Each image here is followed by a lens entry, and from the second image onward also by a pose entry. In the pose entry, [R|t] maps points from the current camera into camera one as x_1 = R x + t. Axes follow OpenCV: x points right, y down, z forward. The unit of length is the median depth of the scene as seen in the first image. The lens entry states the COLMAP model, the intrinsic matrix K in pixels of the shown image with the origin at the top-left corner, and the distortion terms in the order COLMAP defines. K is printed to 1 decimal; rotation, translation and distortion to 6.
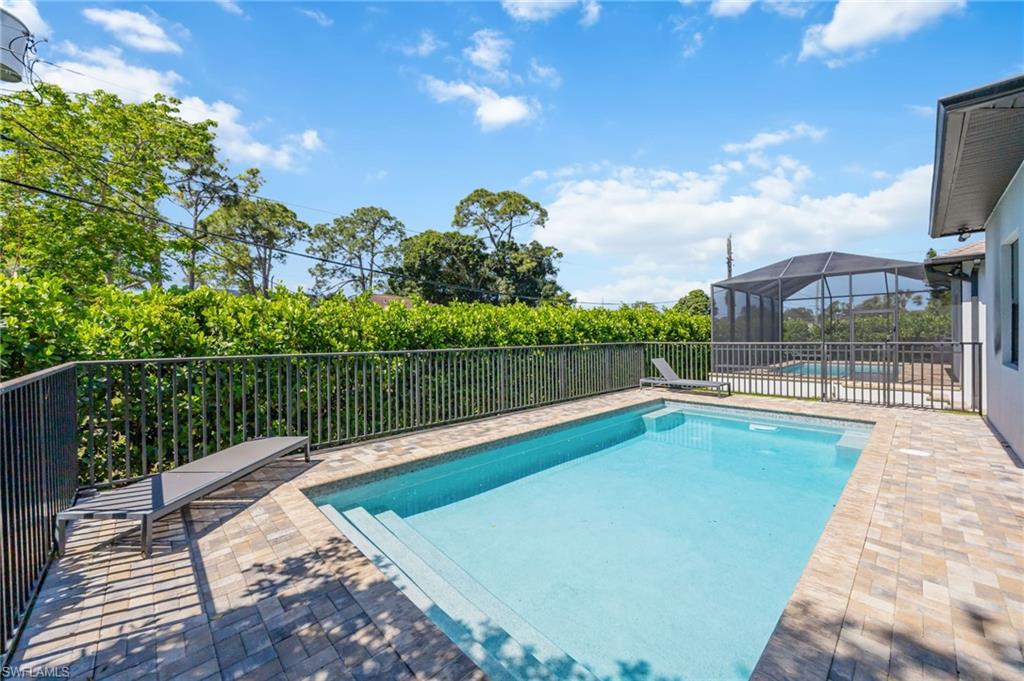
lens RADIAL K [[392.2, 0, 511.3], [0, 392.2, 332.4], [0, 0, 1]] dist [-0.025627, -0.000048]
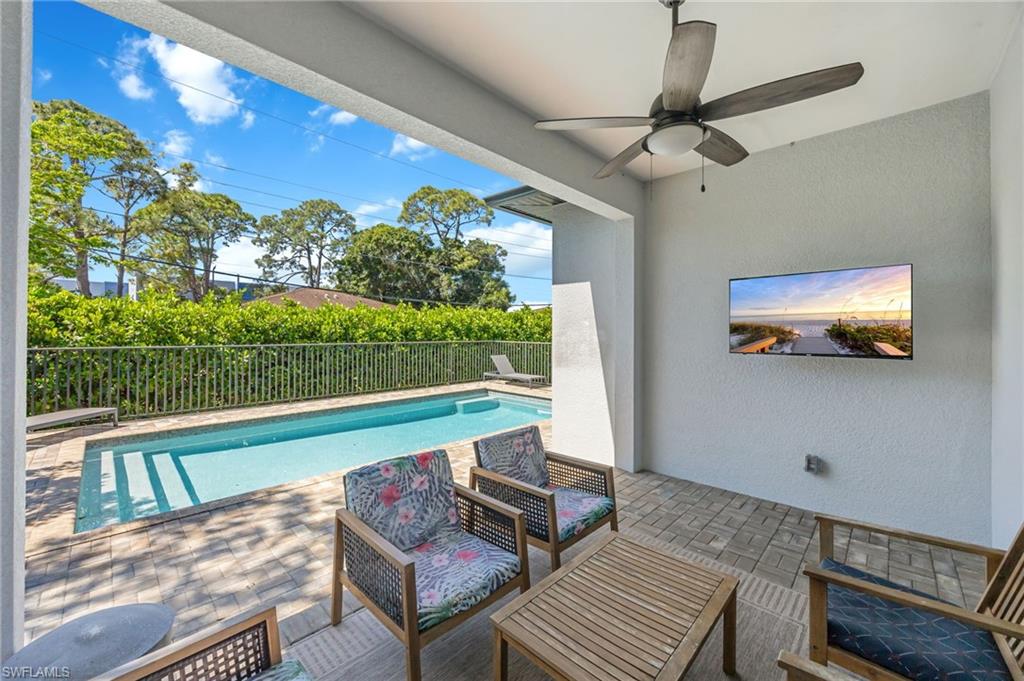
lens RADIAL K [[390.1, 0, 512.0], [0, 390.1, 340.5], [0, 0, 1]] dist [-0.032625, -0.000004]
pose [[0.998448, 0.021684, 0.051305, 0.118068], [-0.023714, 0.998946, 0.039294, -0.008233], [-0.050399, -0.040450, 0.997910, -0.052440]]
